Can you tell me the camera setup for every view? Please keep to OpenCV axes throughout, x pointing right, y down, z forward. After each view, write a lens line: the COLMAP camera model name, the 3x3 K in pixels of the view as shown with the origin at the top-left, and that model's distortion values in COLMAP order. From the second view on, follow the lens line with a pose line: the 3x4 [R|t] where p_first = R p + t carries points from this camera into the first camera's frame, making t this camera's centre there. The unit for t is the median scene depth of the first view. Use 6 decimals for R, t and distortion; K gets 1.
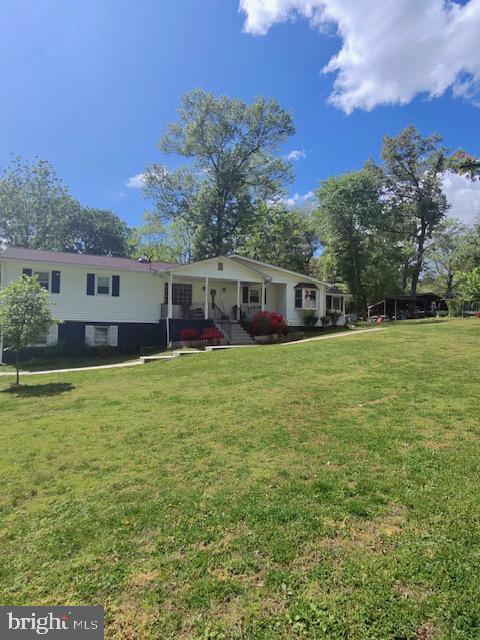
lens RADIAL K [[352.8, 0, 240.0], [0, 352.8, 320.0], [0, 0, 1]] dist [-0.000886, -0.000019]
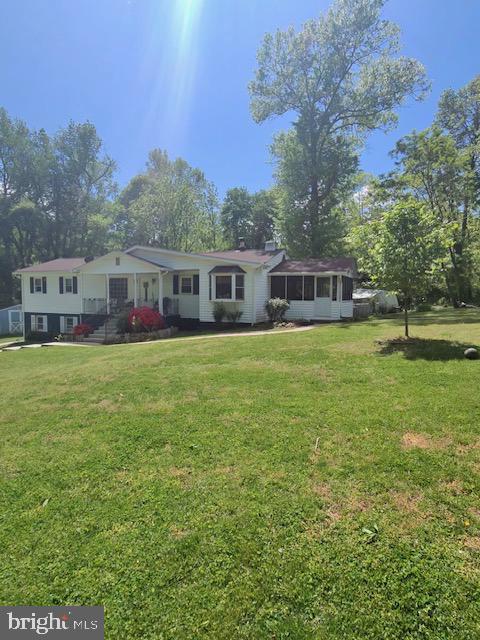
lens RADIAL K [[375.0, 0, 240.0], [0, 375.0, 320.0], [0, 0, 1]] dist [0.002673, 0.000242]
pose [[0.610321, 0.048420, -0.790673, 0.863177], [0.024340, 0.996513, 0.079814, -0.053900], [0.791780, -0.067958, 0.607014, 0.537732]]
